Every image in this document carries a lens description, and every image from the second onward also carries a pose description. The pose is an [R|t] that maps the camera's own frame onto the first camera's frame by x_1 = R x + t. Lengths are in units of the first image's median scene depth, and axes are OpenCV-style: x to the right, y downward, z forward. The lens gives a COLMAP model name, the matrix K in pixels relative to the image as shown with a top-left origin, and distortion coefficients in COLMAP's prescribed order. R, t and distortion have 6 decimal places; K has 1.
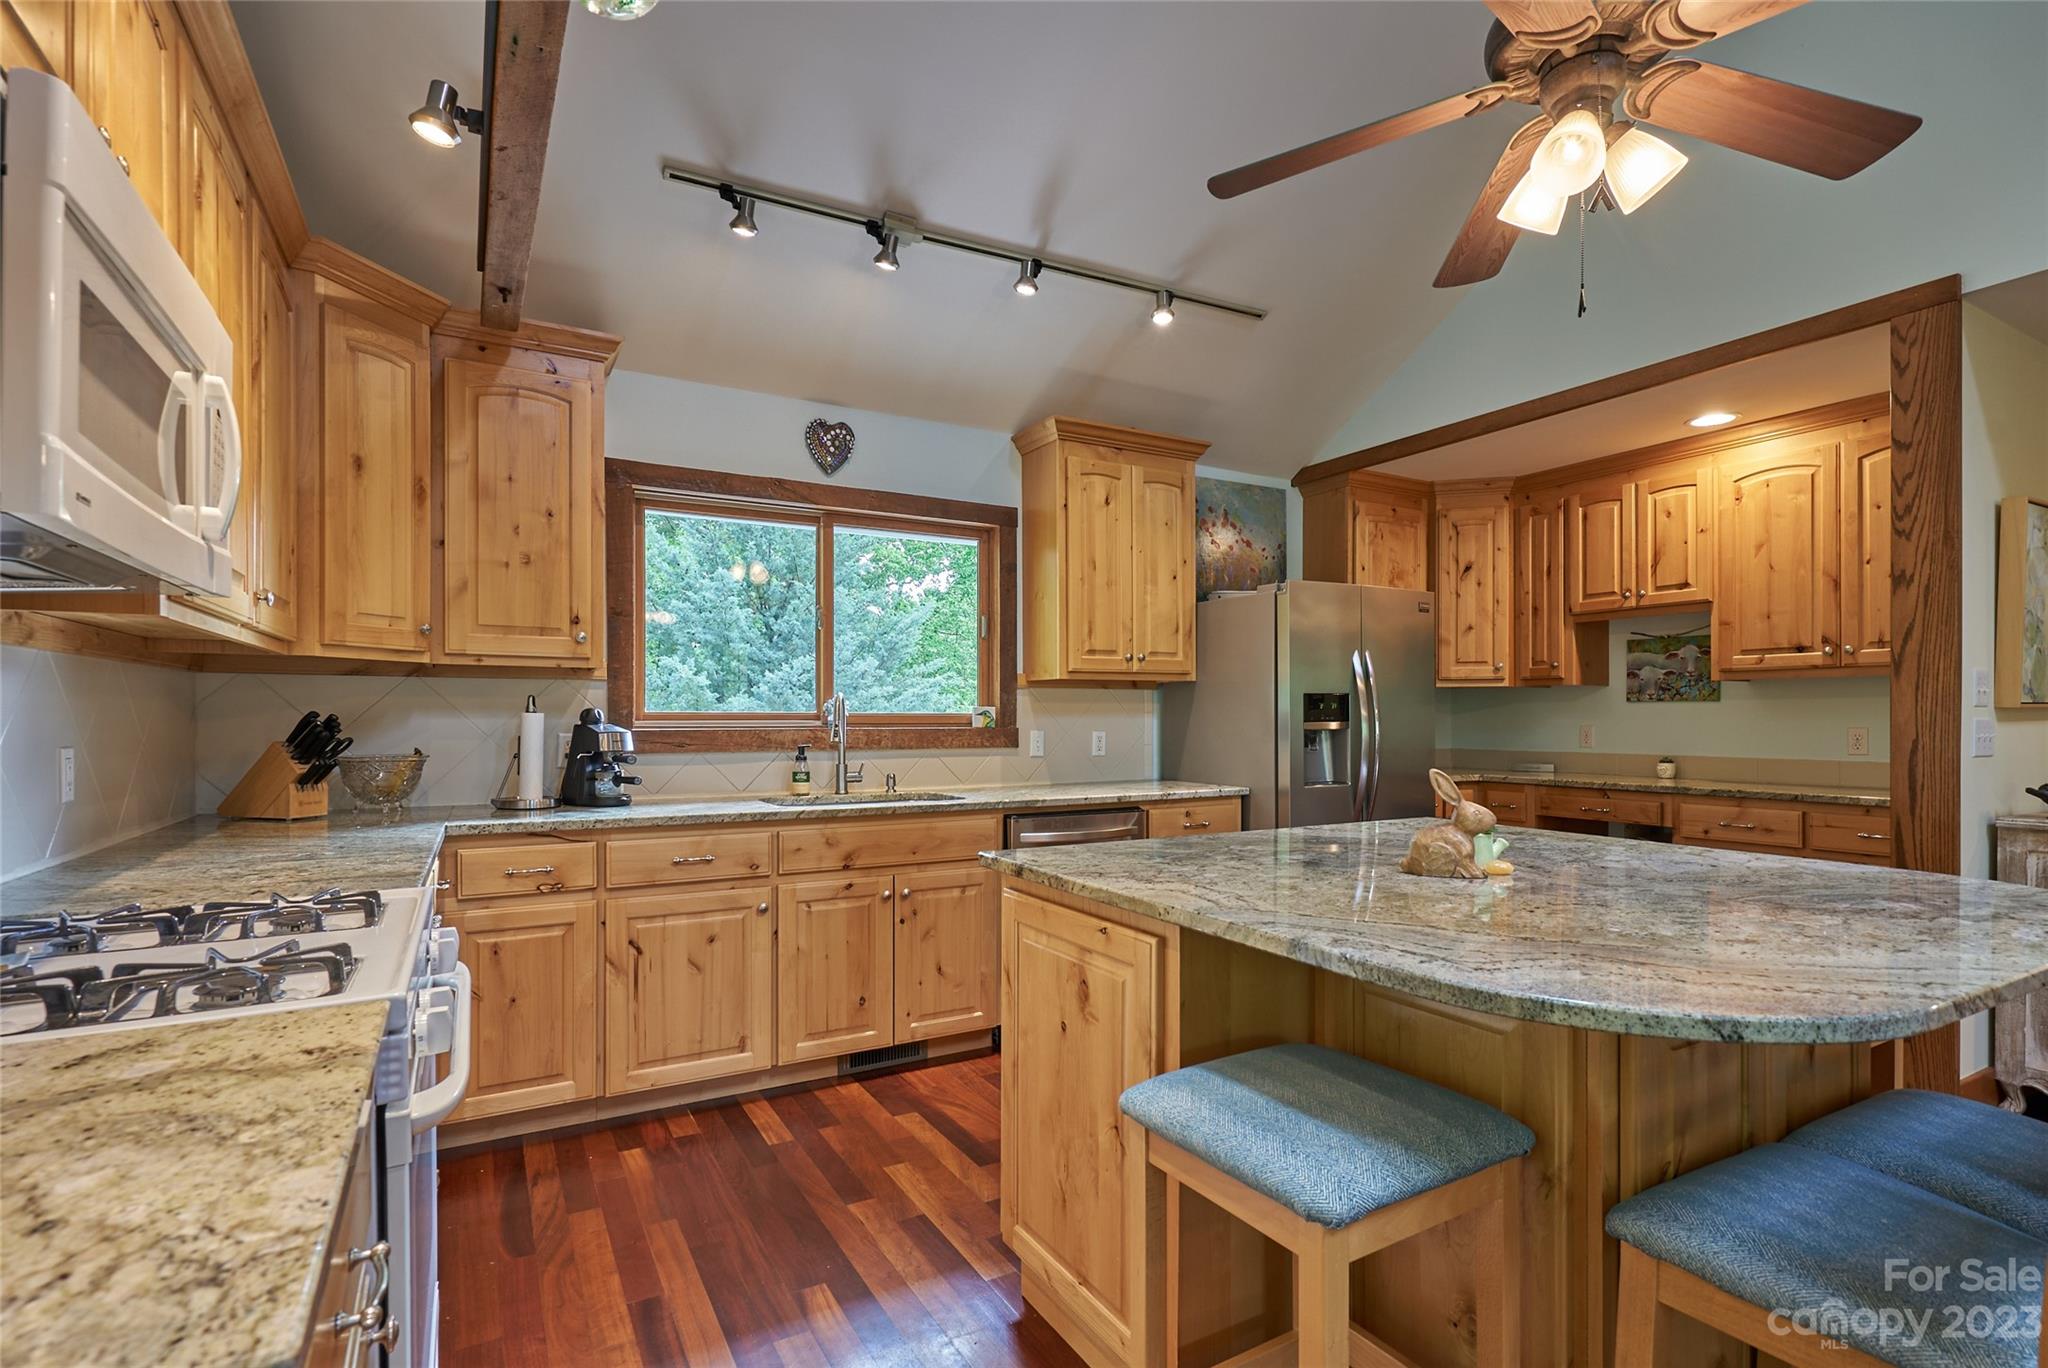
lens RADIAL K [[971.4, 0, 1026.6], [0, 971.4, 722.2], [0, 0, 1]] dist [-0.004320, 0.001991]
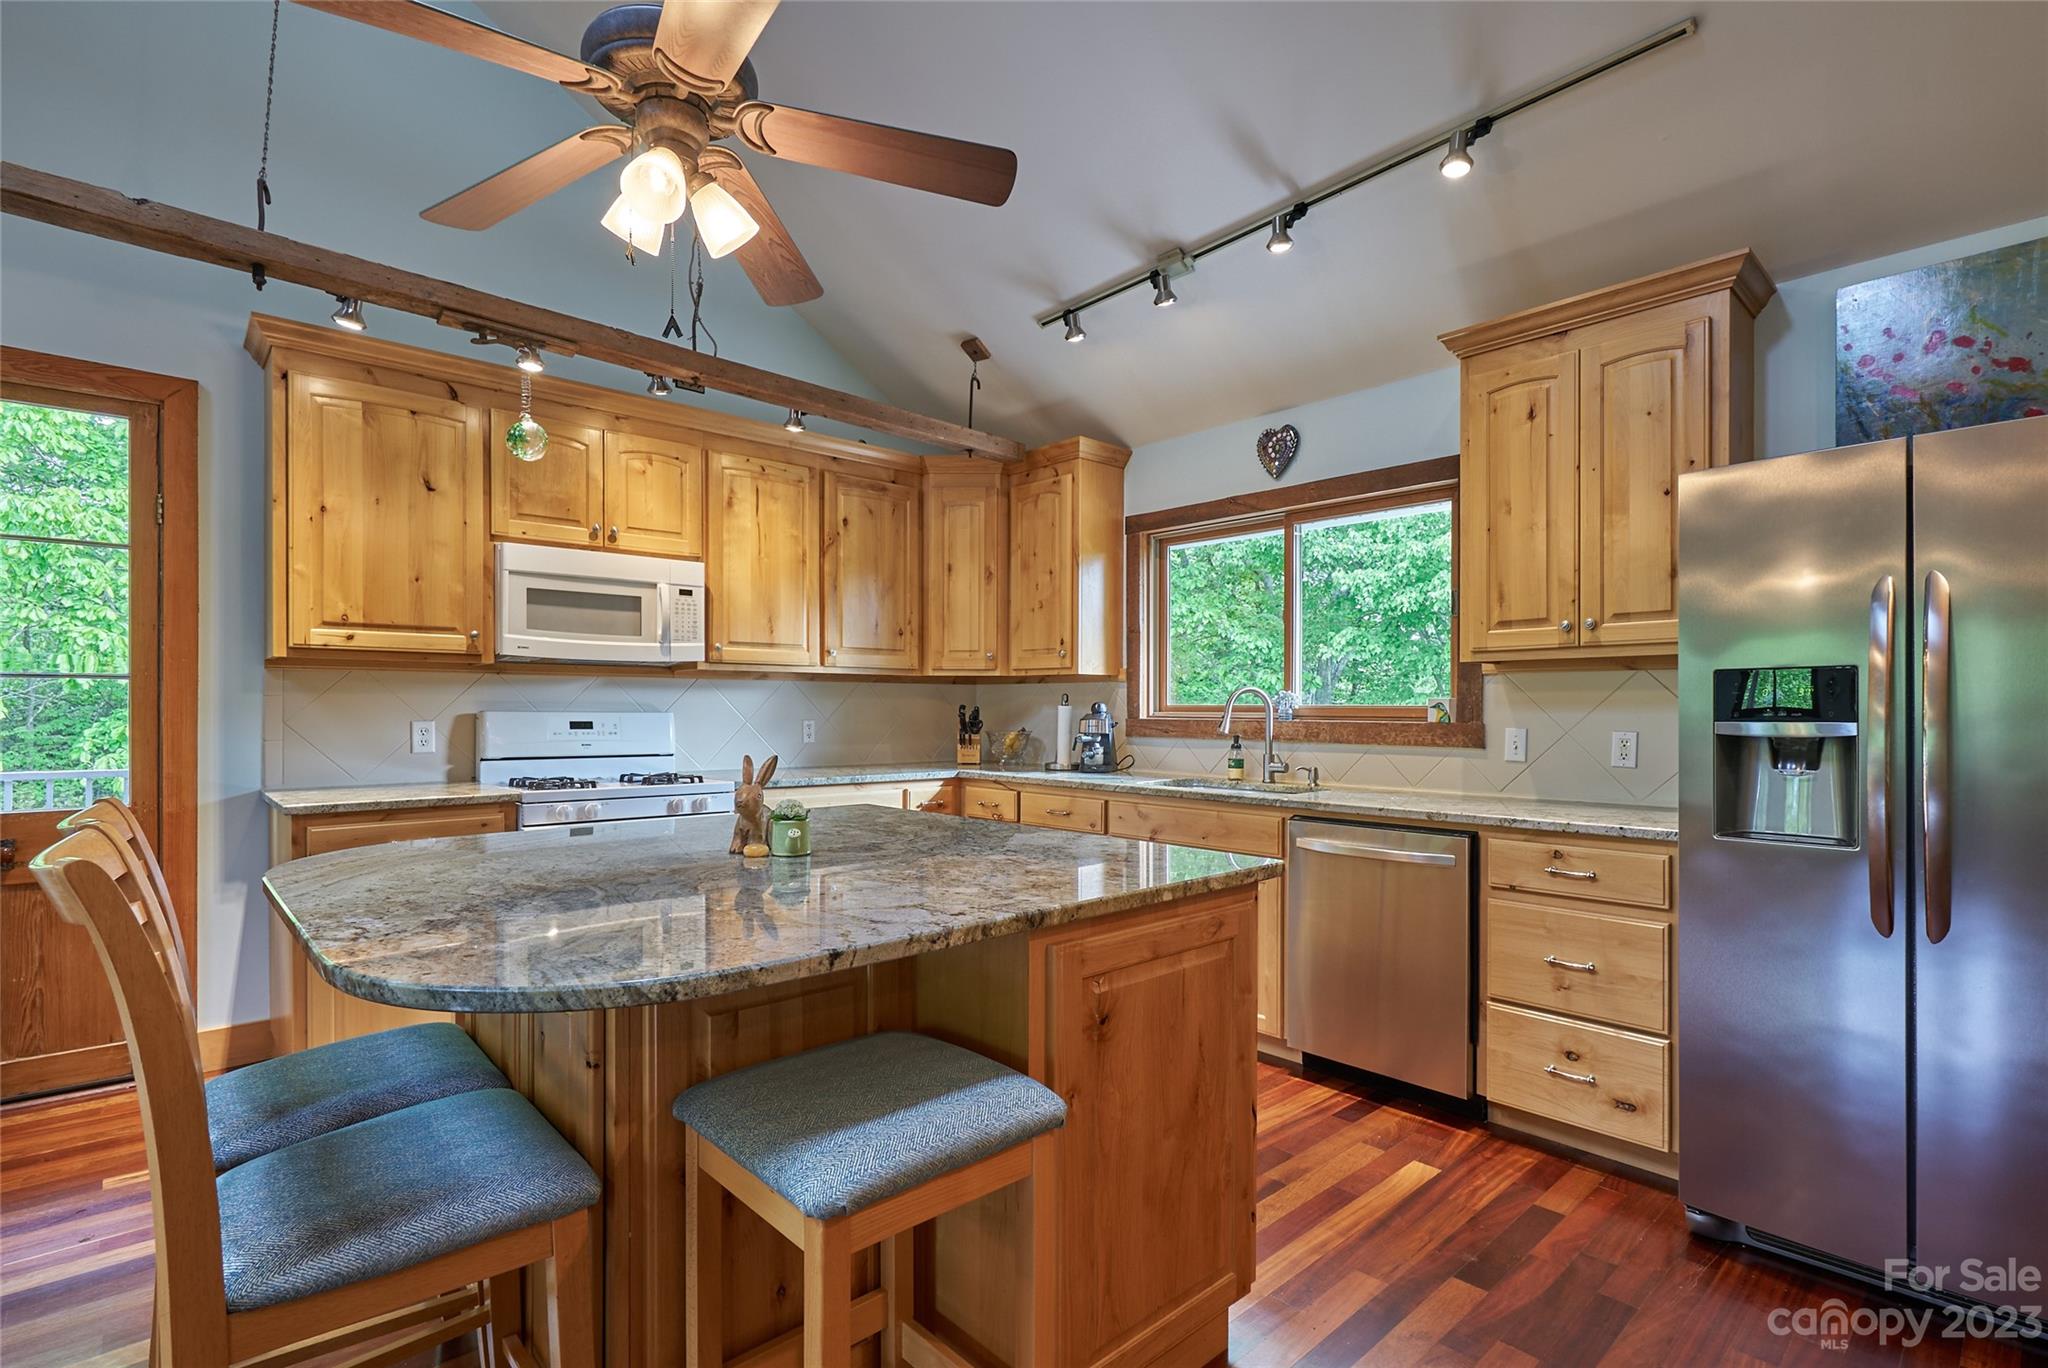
lens RADIAL K [[971.4, 0, 1024.5], [0, 971.4, 713.4], [0, 0, 1]] dist [-0.004320, 0.001991]
pose [[0.222057, 0.005751, -0.975017, 0.925441], [-0.010315, 0.999940, 0.003549, -0.002298], [0.974979, 0.009269, 0.222103, 0.609928]]
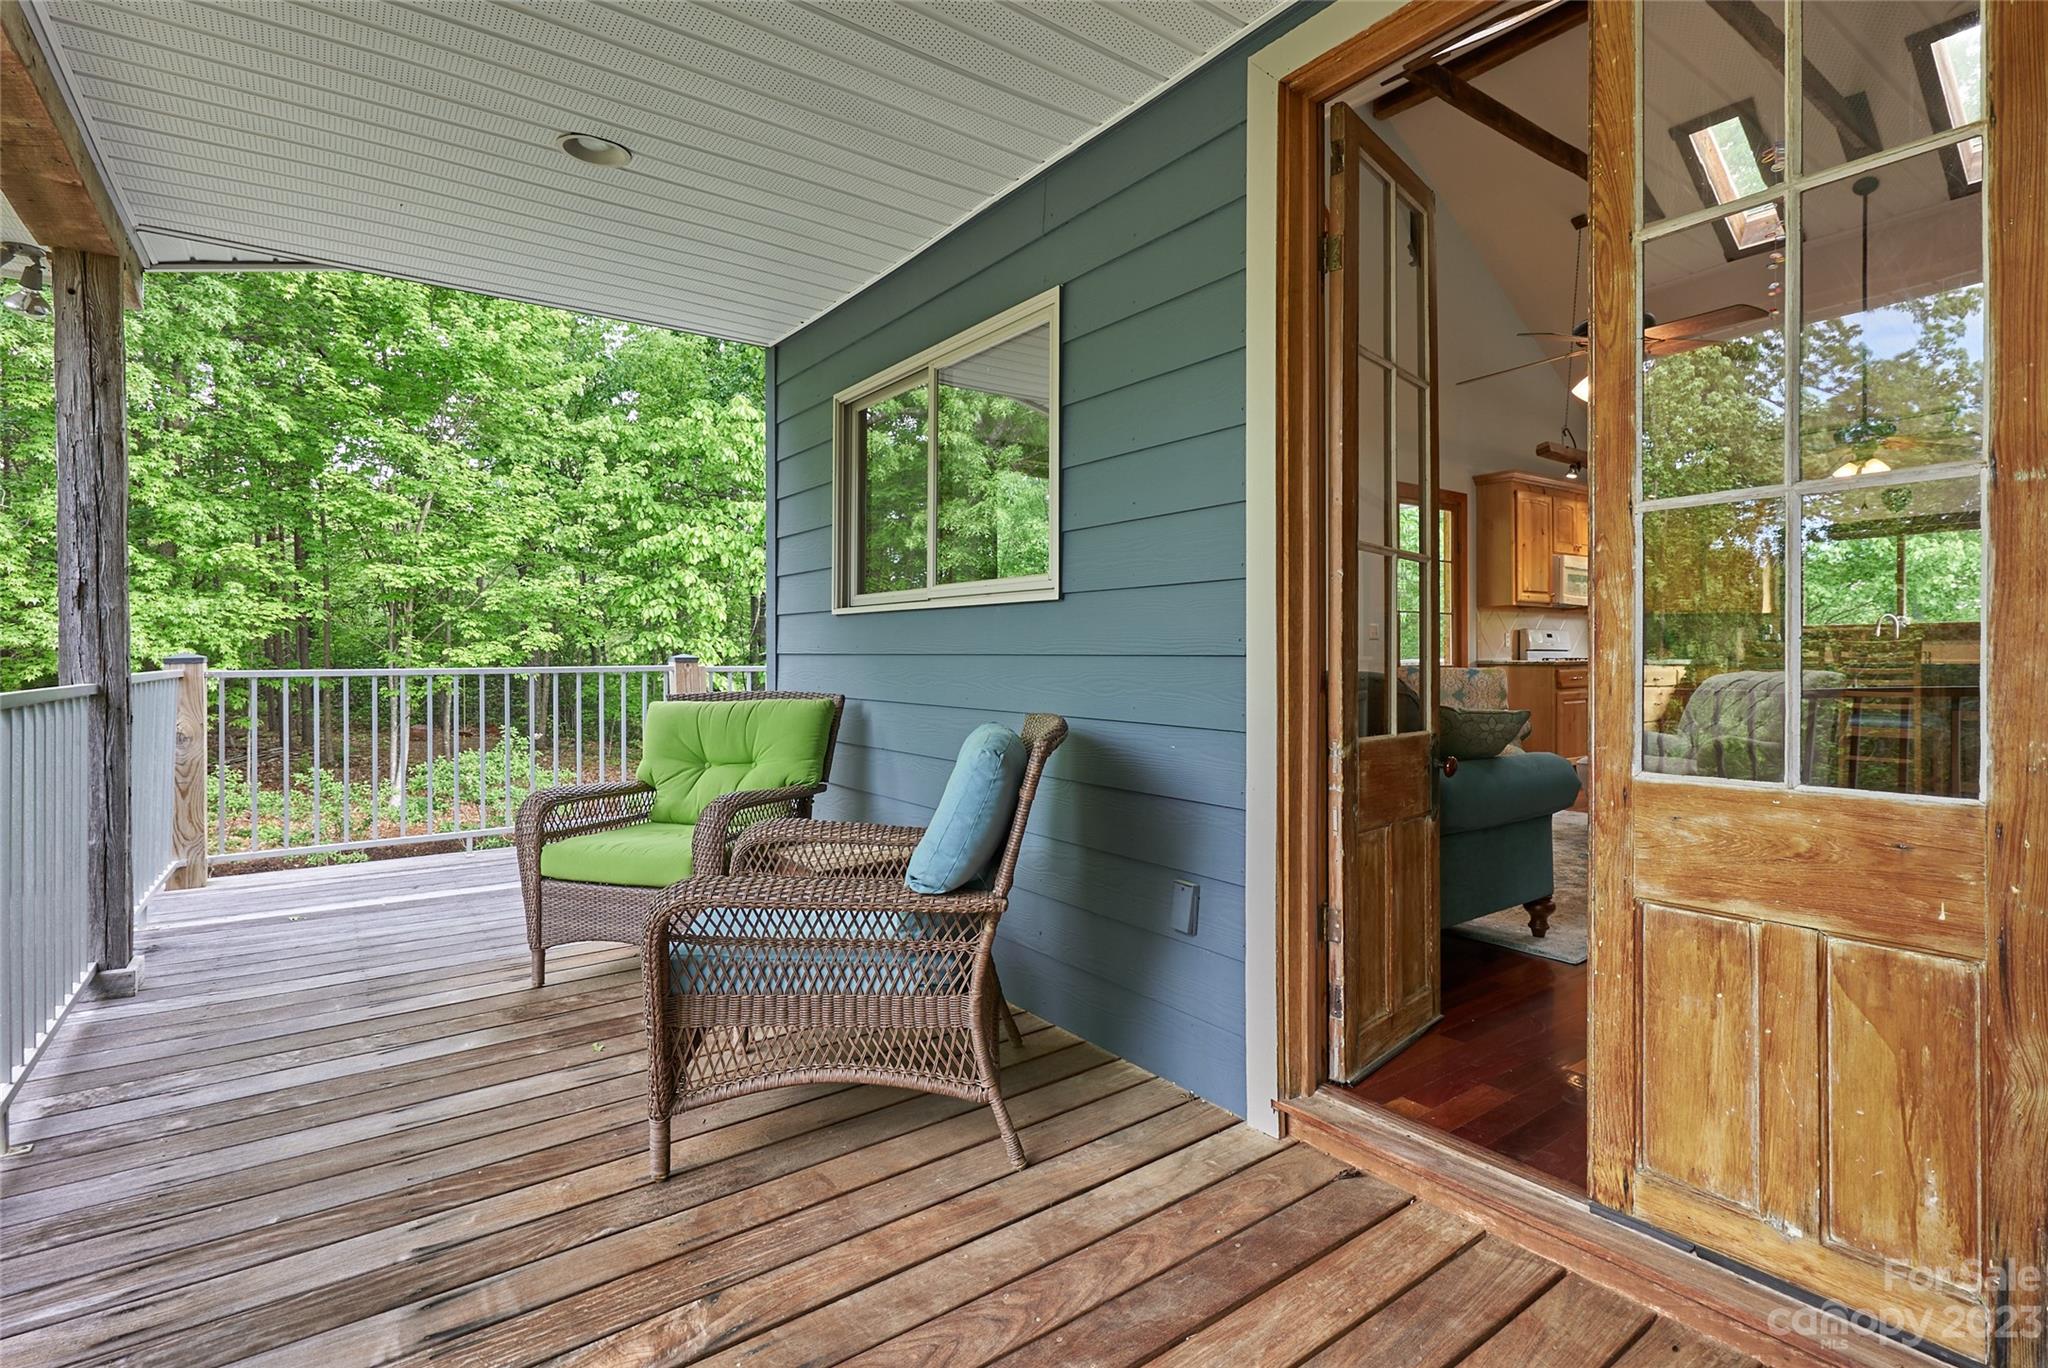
lens RADIAL K [[971.4, 0, 1025.4], [0, 971.4, 663.2], [0, 0, 1]] dist [-0.004320, 0.001991]
pose [[0.105610, 0.007004, -0.994383, 2.126227], [-0.004304, 0.999969, 0.006587, 0.089886], [0.994398, 0.003584, 0.105637, -1.410074]]
